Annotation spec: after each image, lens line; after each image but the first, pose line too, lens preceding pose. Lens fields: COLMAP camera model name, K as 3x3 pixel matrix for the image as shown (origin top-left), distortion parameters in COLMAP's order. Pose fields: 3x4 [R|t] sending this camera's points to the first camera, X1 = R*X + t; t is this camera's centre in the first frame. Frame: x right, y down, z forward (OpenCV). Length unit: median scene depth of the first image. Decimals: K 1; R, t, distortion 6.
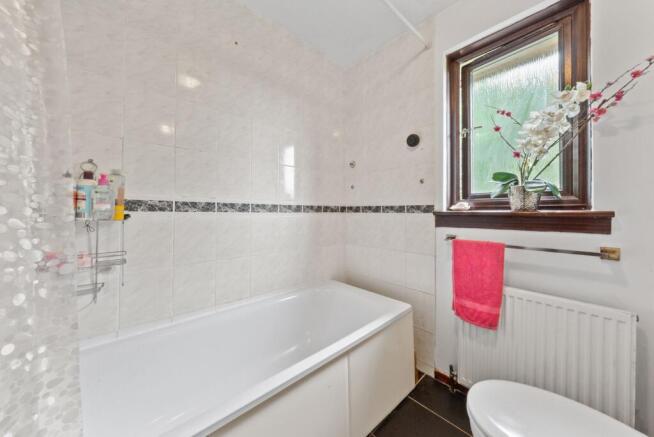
lens RADIAL K [[227.3, 0, 325.2], [0, 227.3, 209.7], [0, 0, 1]] dist [0.001040, 0.000080]
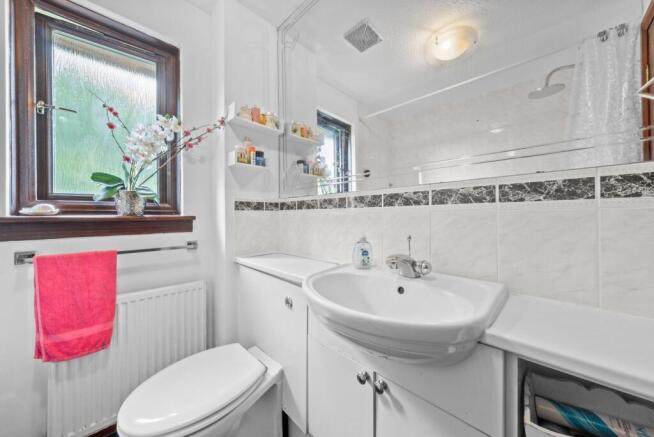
lens RADIAL K [[220.0, 0, 327.0], [0, 220.0, 218.5], [0, 0, 1]] dist [-0.000549, -0.000075]
pose [[-0.035797, -0.010390, 0.999305, -0.150567], [-0.000639, 0.999946, 0.010374, 0.006823], [-0.999359, -0.000267, -0.035802, 0.157877]]
